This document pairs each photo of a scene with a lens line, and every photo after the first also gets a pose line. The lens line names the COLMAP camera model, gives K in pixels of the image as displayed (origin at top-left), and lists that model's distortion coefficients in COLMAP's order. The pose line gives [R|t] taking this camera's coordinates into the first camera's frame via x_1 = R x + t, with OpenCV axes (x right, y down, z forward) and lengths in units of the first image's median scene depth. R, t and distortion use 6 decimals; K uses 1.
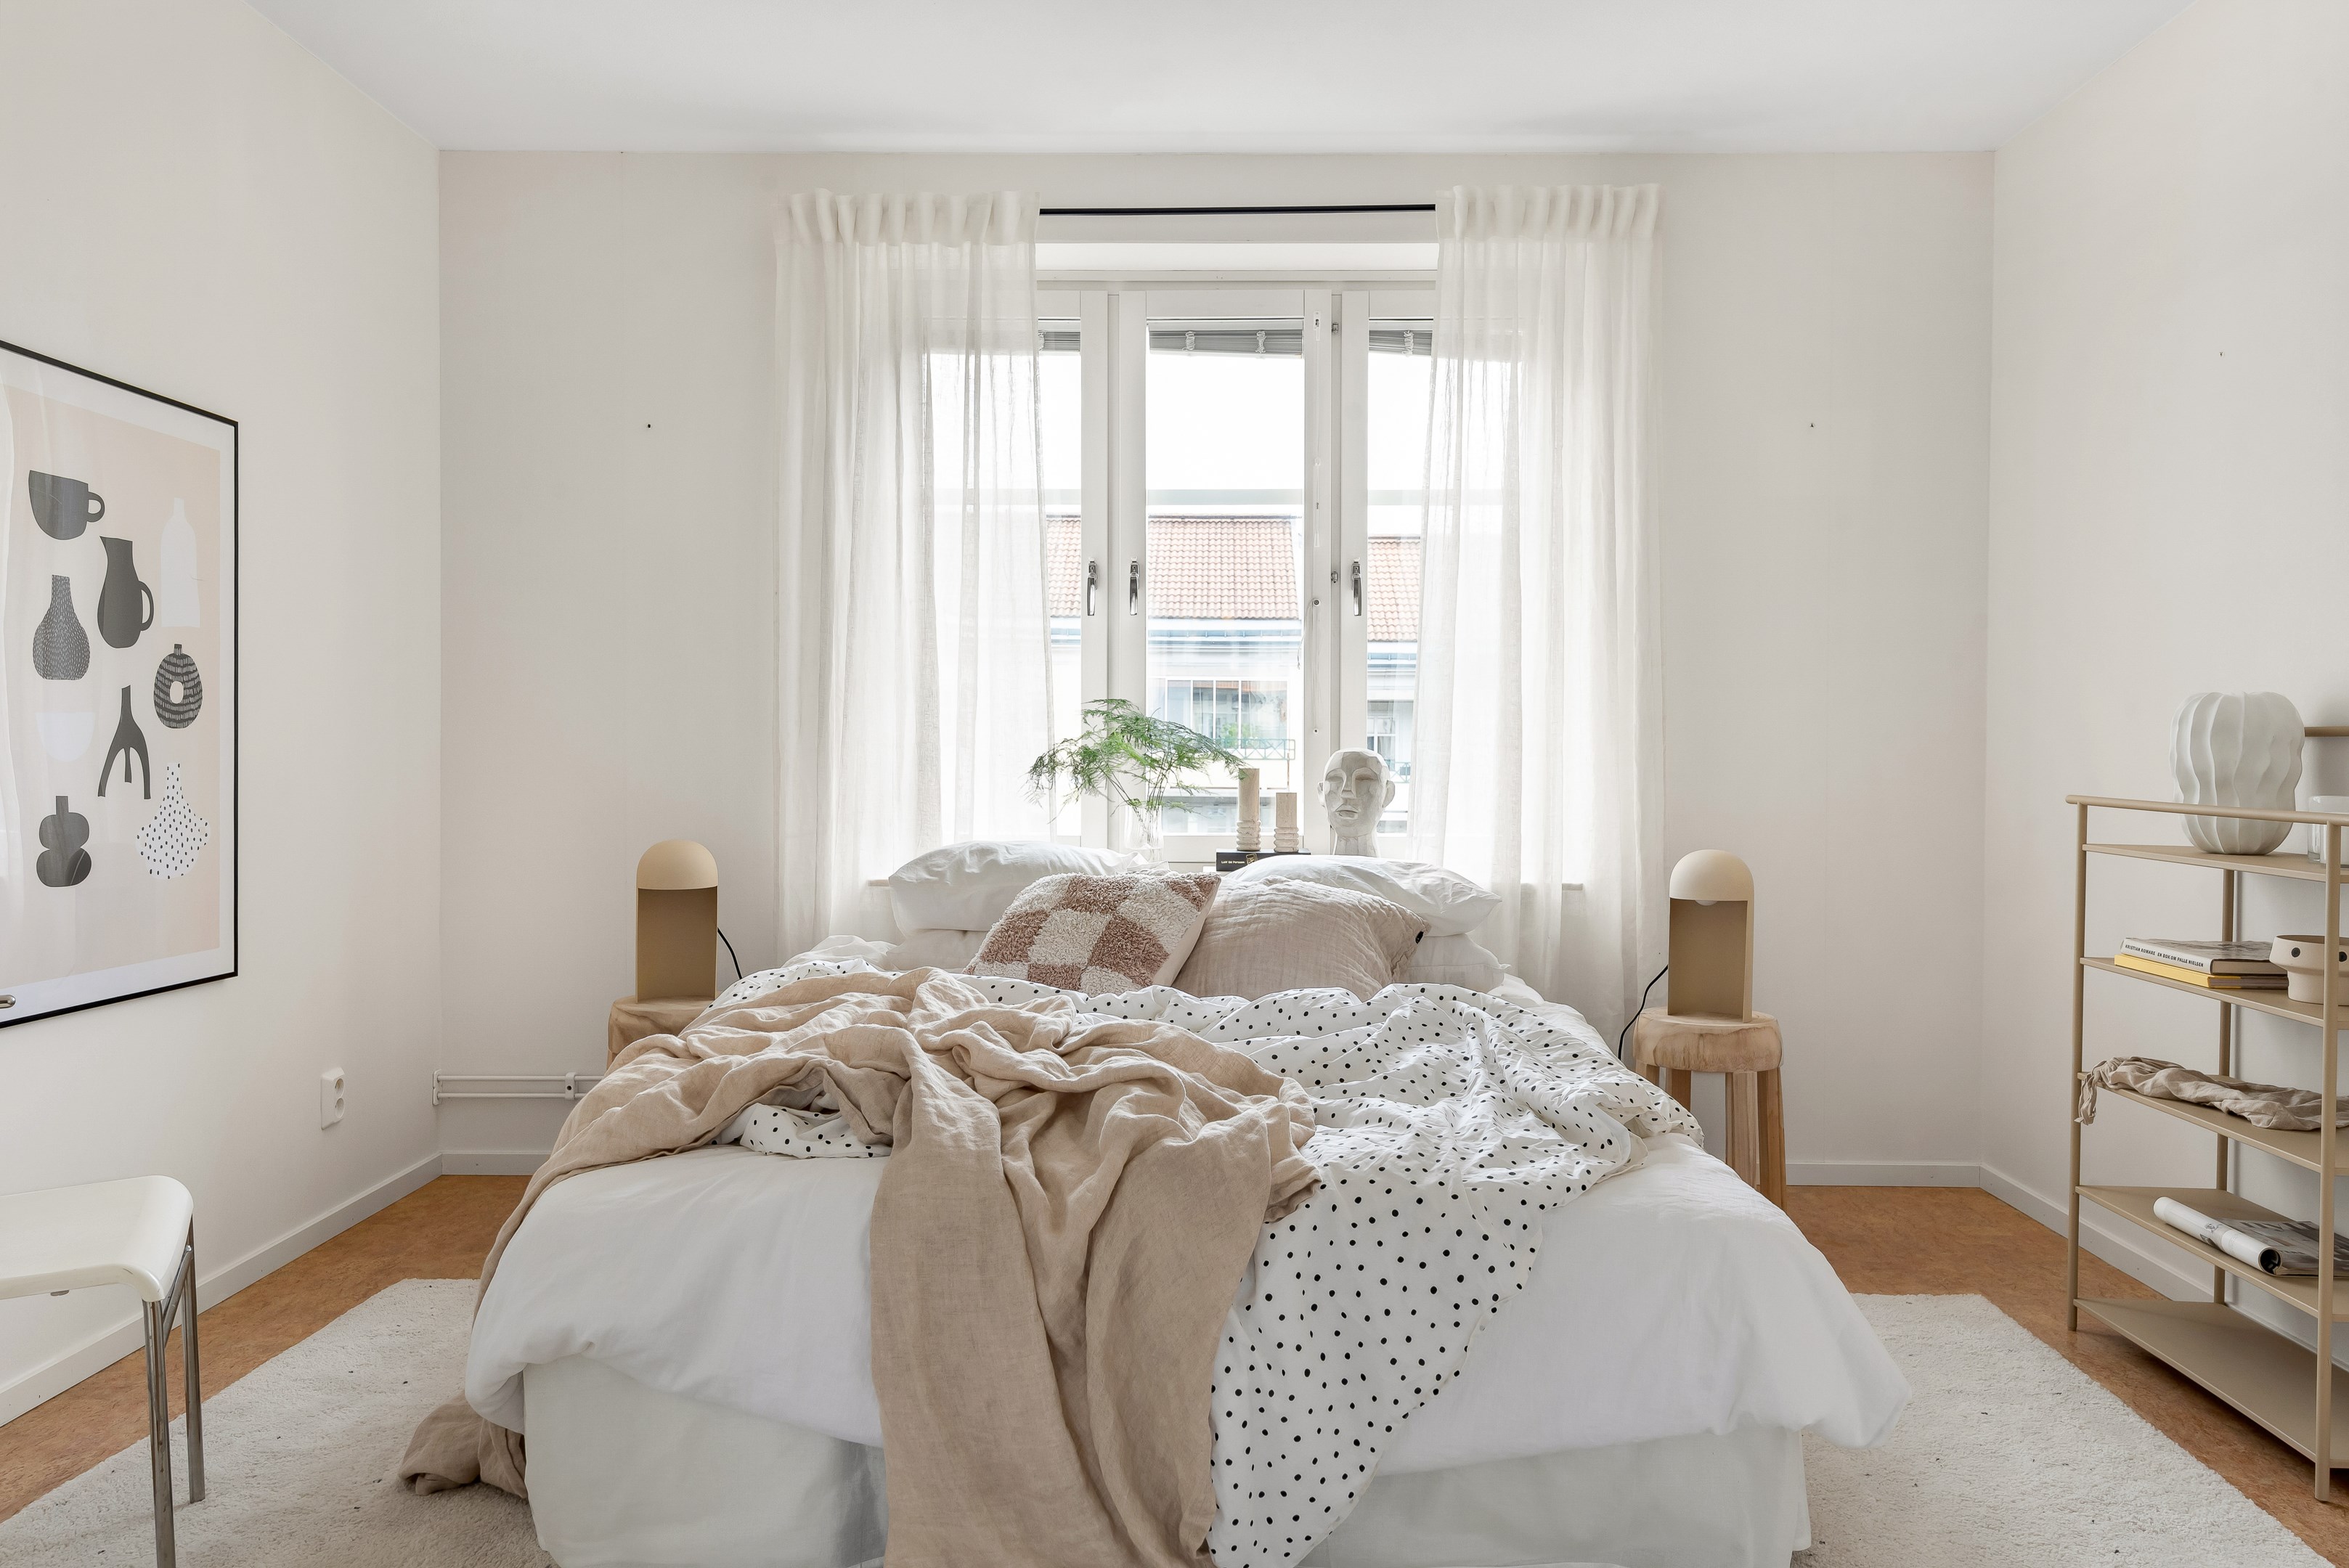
lens RADIAL K [[1786.1, 0, 1176.9], [0, 1786.1, 787.2], [0, 0, 1]] dist [-0.001132, -0.000121]
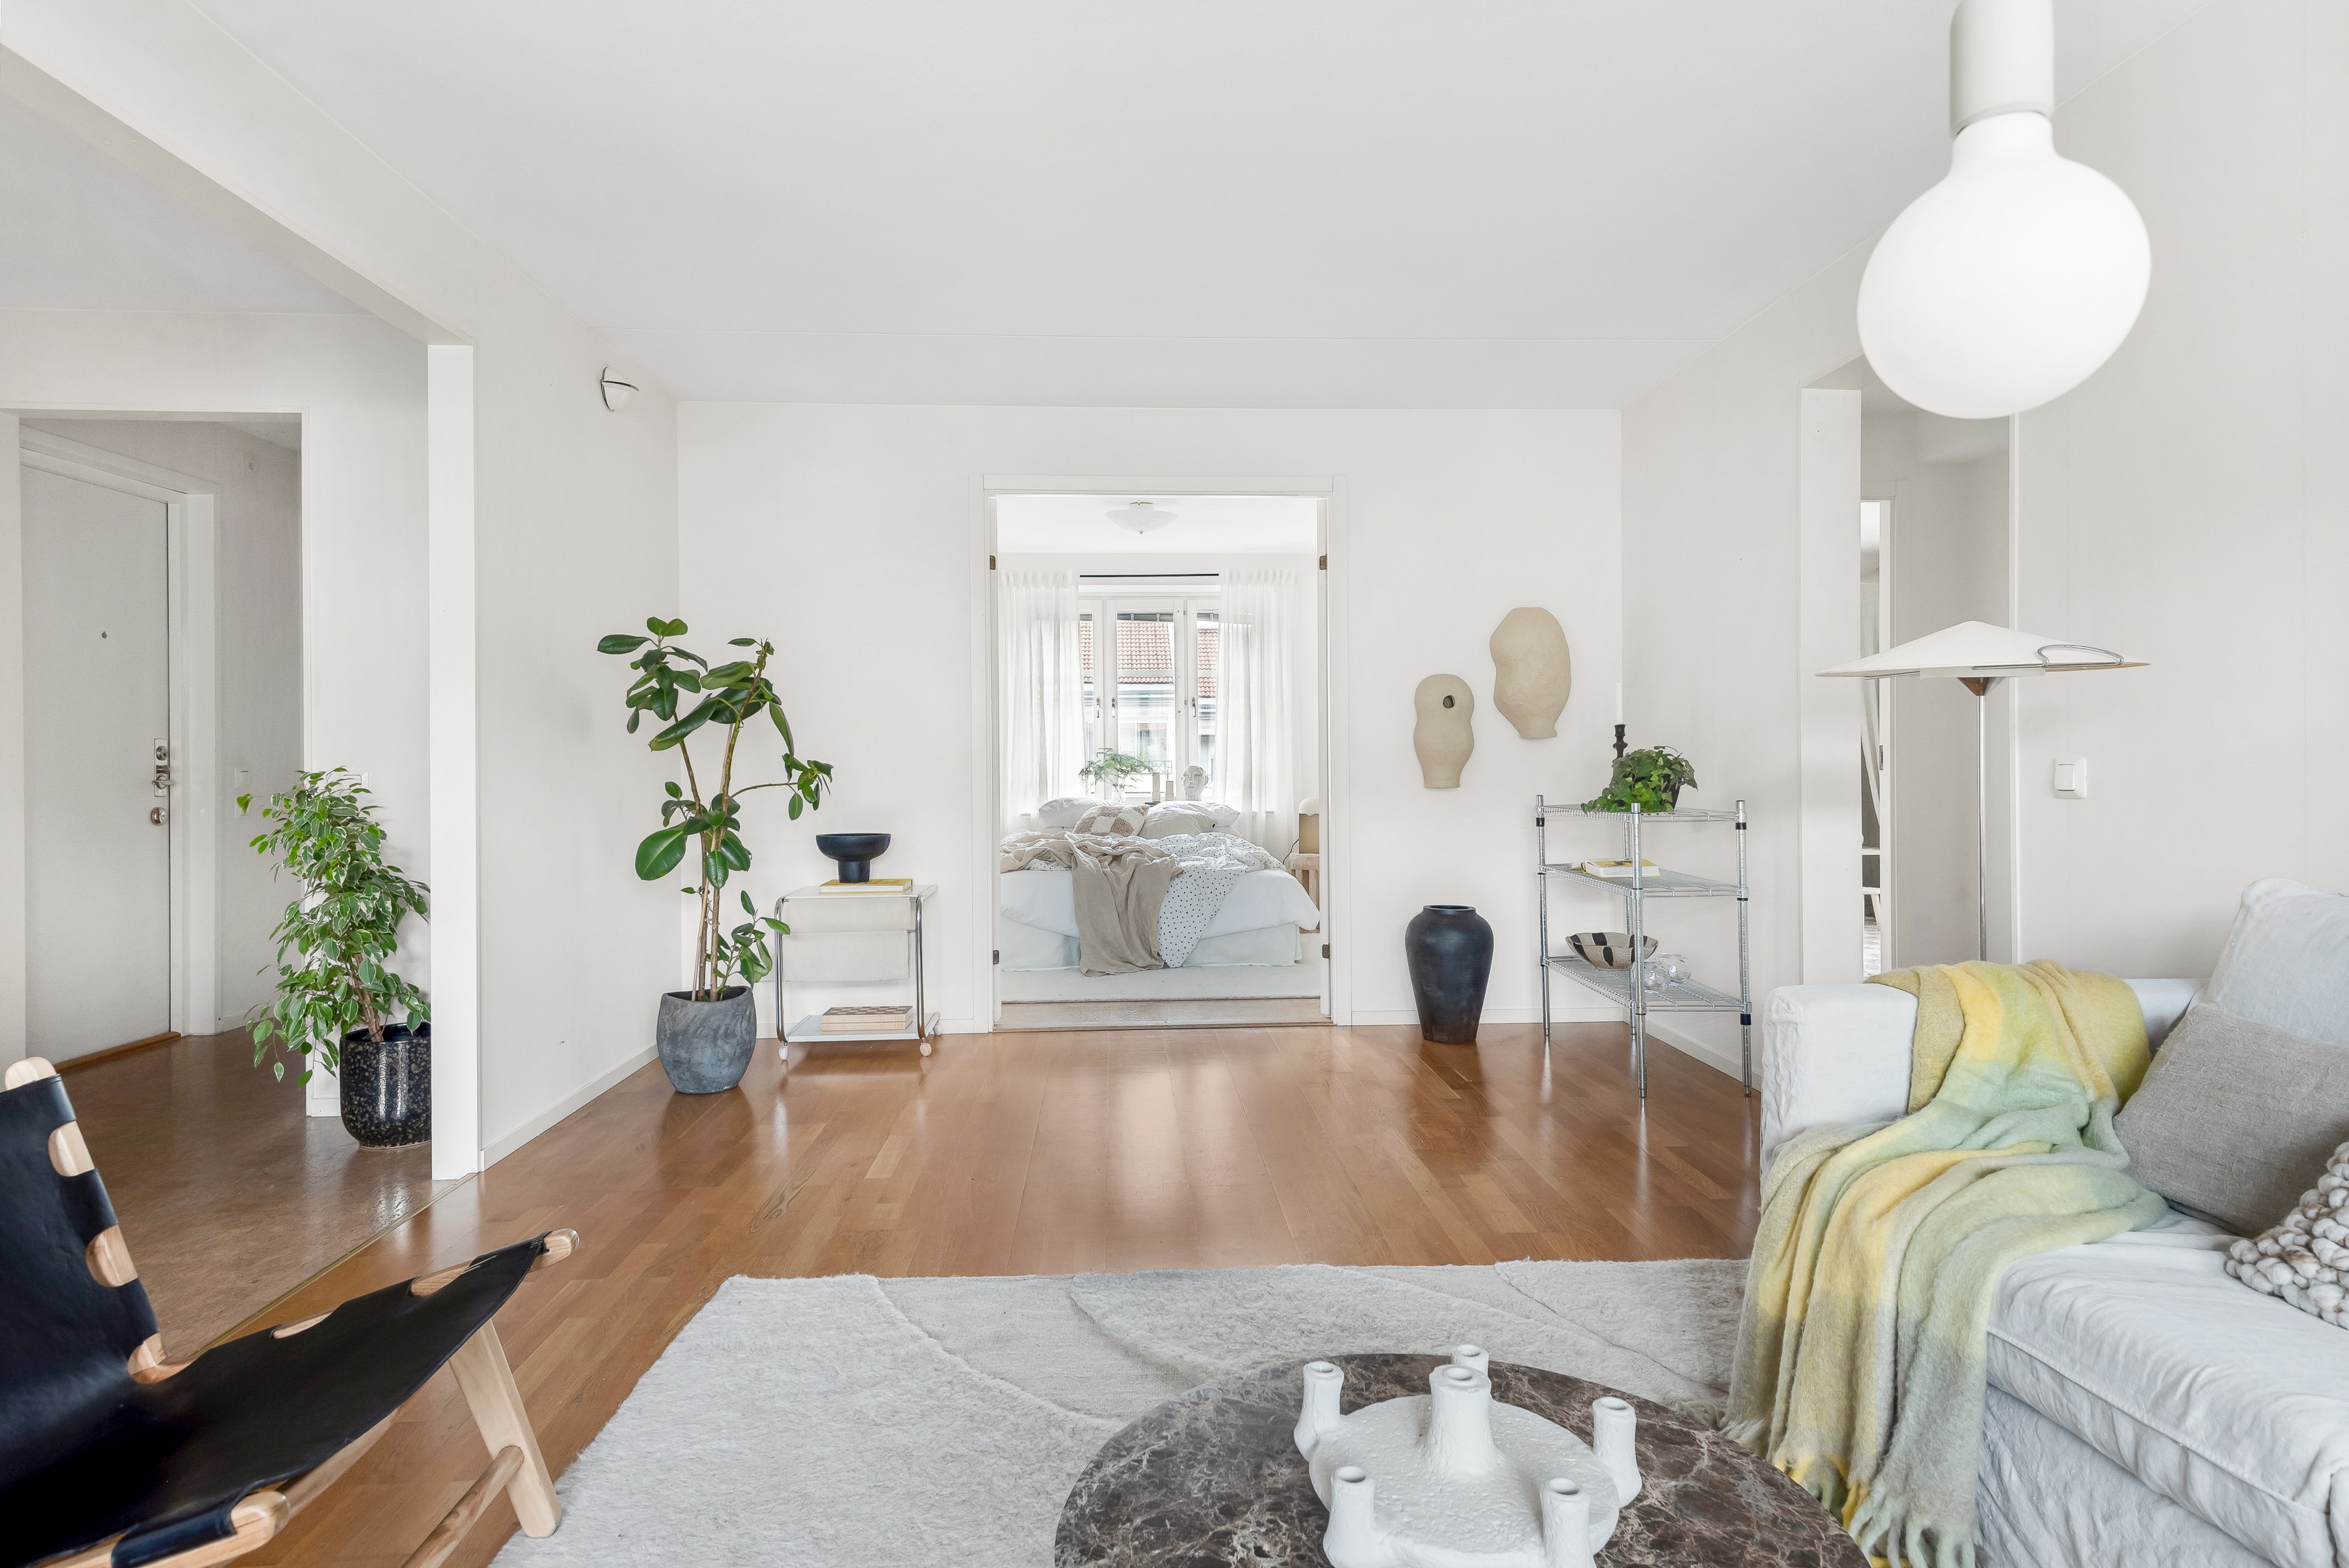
lens RADIAL K [[1391.2, 0, 1174.6], [0, 1391.2, 775.9], [0, 0, 1]] dist [0.000672, 0.000037]
pose [[0.997238, -0.010710, 0.073503, -0.101221], [0.011679, 0.999850, -0.012766, 0.026341], [-0.073355, 0.013589, 0.997213, -1.315363]]
